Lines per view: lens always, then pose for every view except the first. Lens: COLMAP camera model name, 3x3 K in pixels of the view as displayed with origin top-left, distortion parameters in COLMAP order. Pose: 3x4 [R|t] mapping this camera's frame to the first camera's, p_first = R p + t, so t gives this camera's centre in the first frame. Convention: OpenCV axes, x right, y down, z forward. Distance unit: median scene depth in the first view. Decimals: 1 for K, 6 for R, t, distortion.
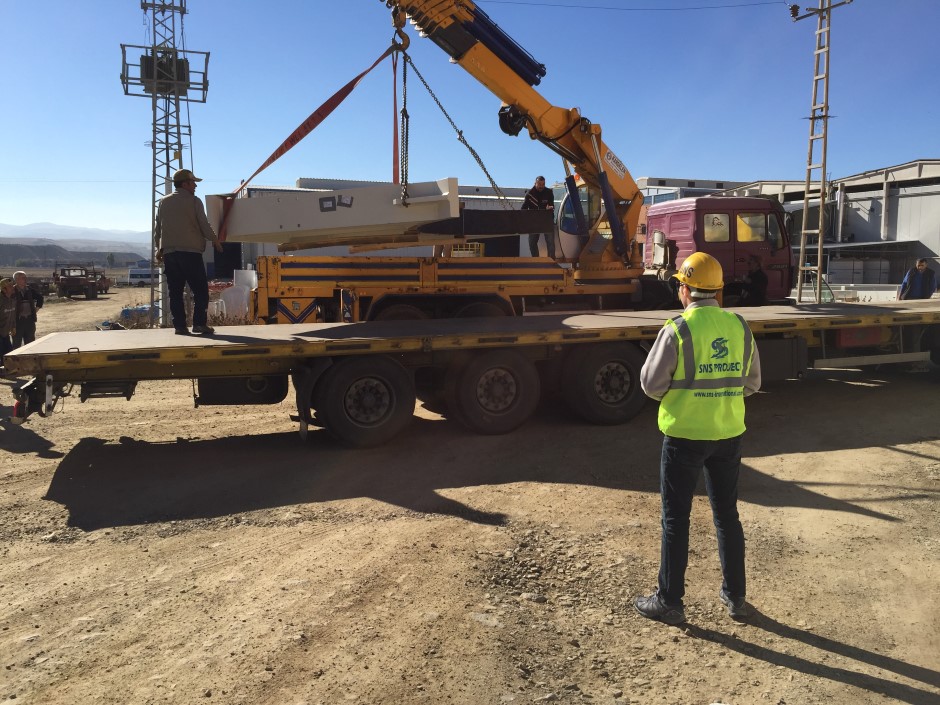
lens RADIAL K [[803.4, 0, 470.0], [0, 803.4, 352.5], [0, 0, 1]] dist [0.067140, -0.105966]
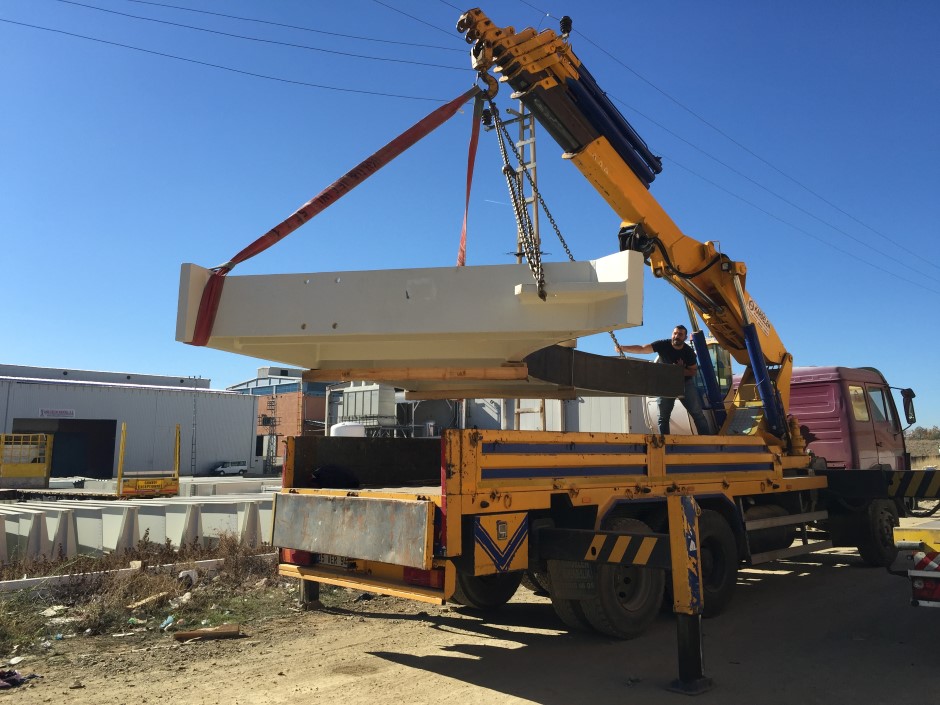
lens RADIAL K [[833.3, 0, 471.2], [0, 833.3, 313.9], [0, 0, 1]] dist [-0.002269, 0.001684]
pose [[0.864276, 0.080338, 0.496561, -0.429871], [0.061766, 0.962744, -0.263266, -0.044116], [-0.499212, 0.258205, 0.827114, 0.467995]]
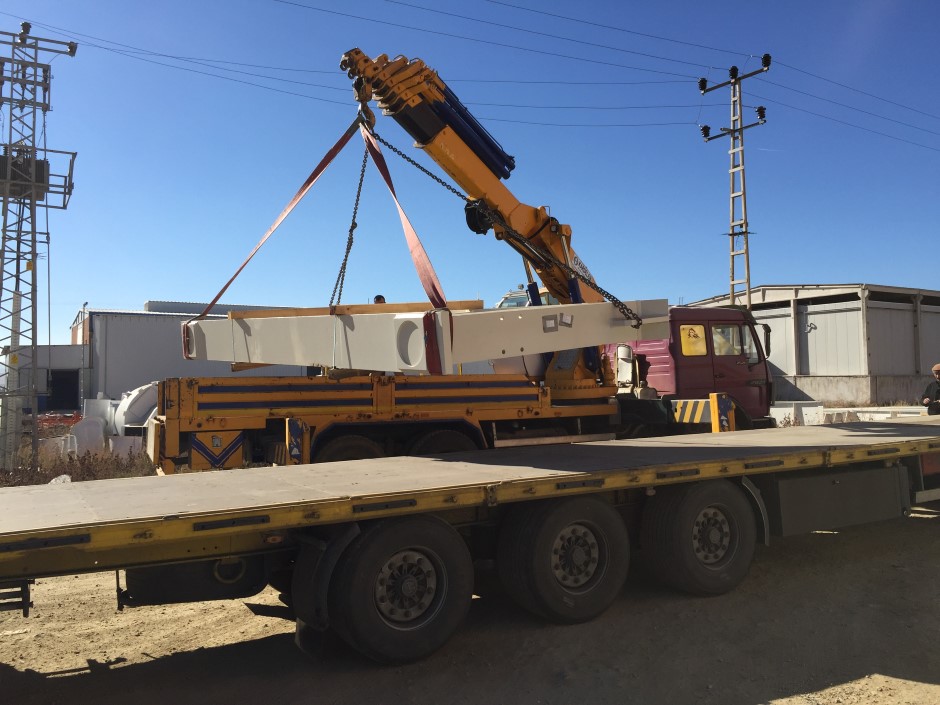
lens RADIAL K [[810.7, 0, 470.8], [0, 810.7, 344.9], [0, 0, 1]] dist [0.054332, -0.094544]
pose [[0.983613, -0.007317, 0.180147, -0.099772], [0.036384, 0.986675, -0.158581, -0.014164], [-0.176586, 0.162537, 0.970773, 0.160690]]
